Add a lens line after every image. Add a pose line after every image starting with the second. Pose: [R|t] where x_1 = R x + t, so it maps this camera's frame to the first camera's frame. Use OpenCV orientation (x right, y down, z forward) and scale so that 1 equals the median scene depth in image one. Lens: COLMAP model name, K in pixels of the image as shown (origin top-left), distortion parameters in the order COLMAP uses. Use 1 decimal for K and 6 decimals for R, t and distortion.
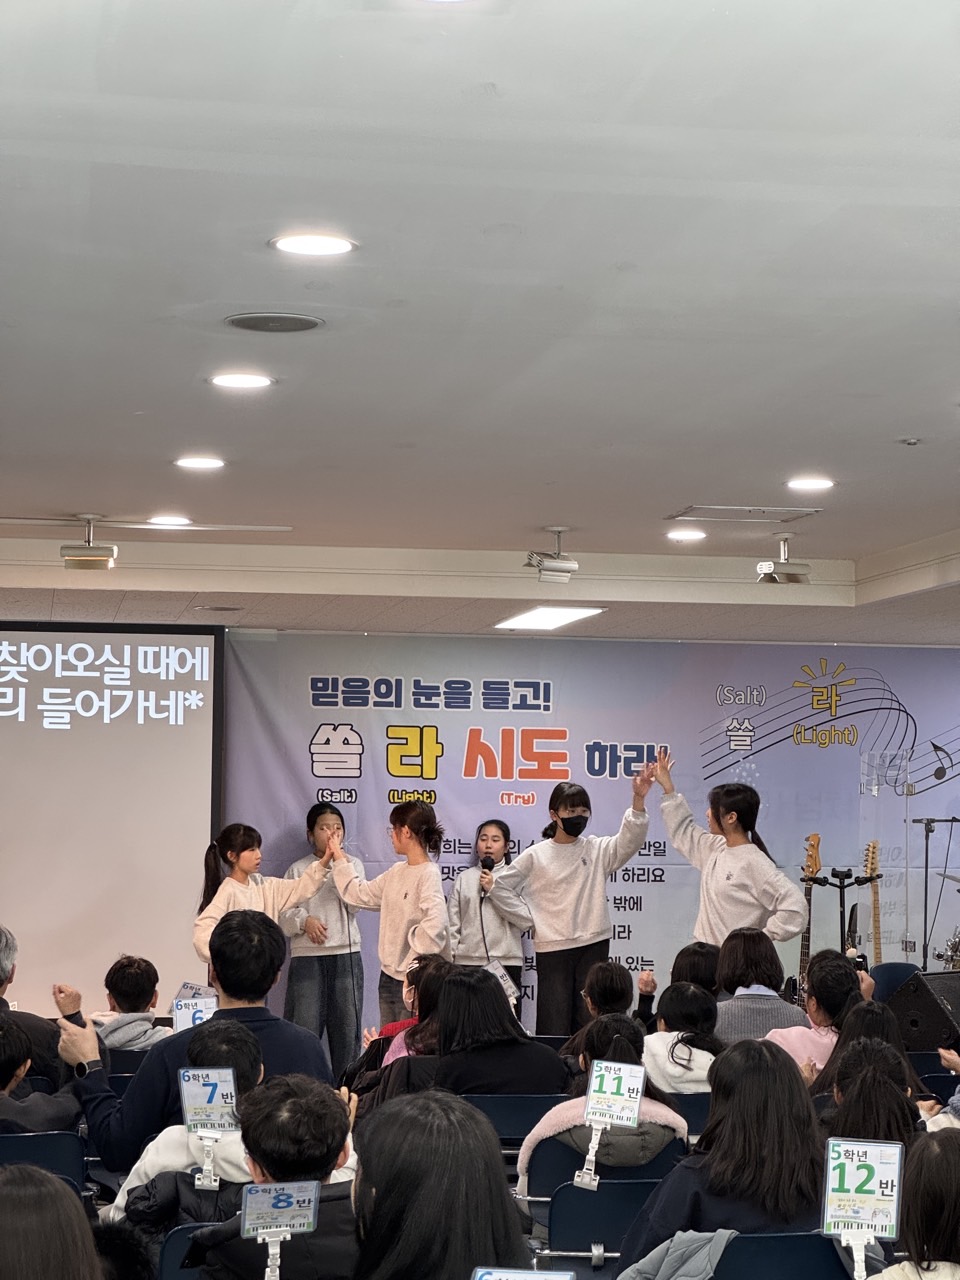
lens RADIAL K [[2798.4, 0, 527.2], [0, 2798.4, 707.1], [0, 0, 1]] dist [0.123424, 0.000000]
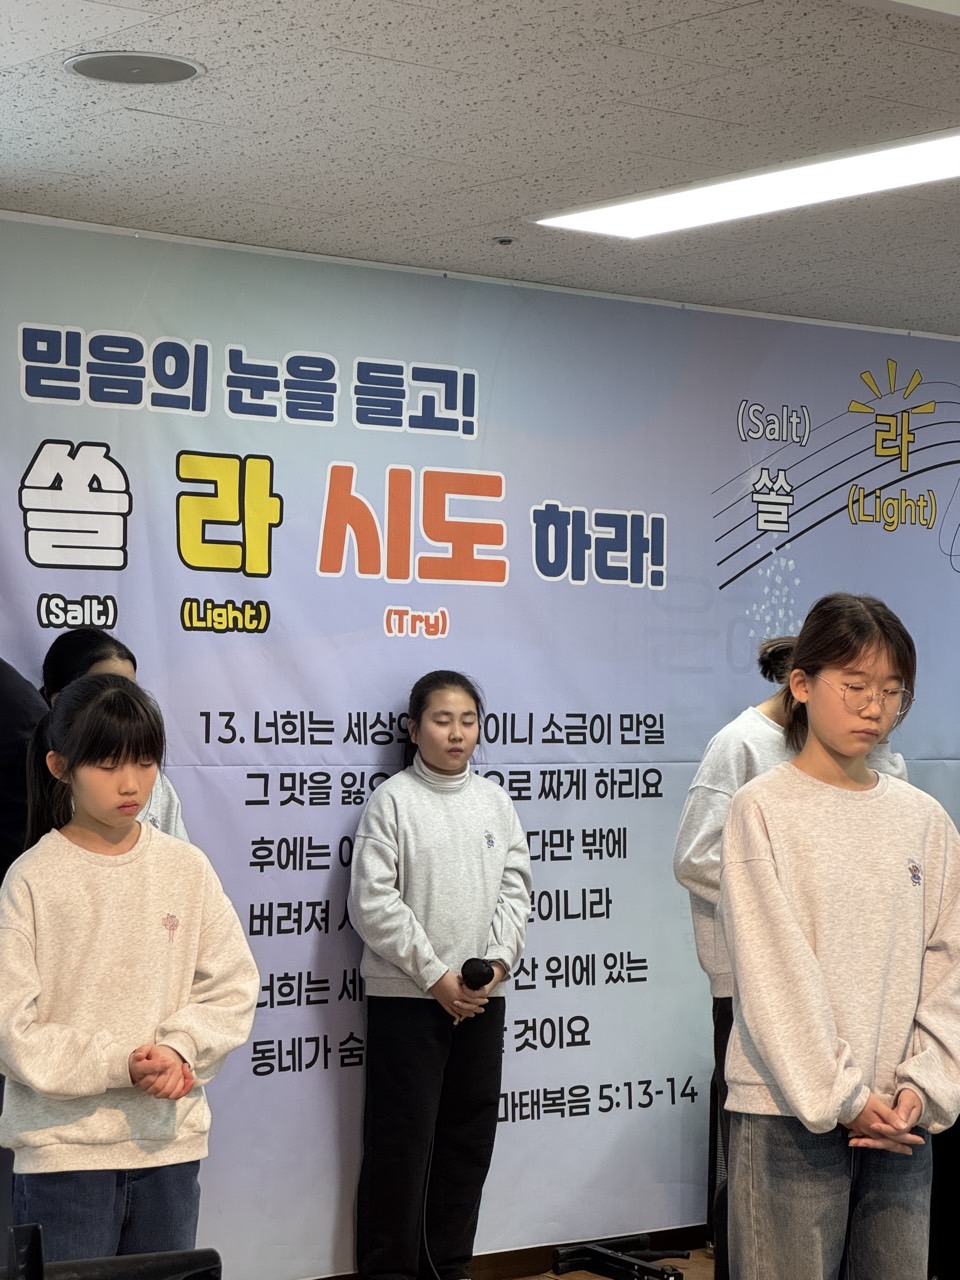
lens RADIAL K [[2900.4, 0, 476.7], [0, 2900.4, 634.2], [0, 0, 1]] dist [0.163202, 0.000000]
pose [[0.884187, 0.006427, 0.467089, -0.218917], [-0.014924, 0.999784, 0.014494, 0.027719], [-0.466895, -0.019786, 0.884091, 0.577984]]
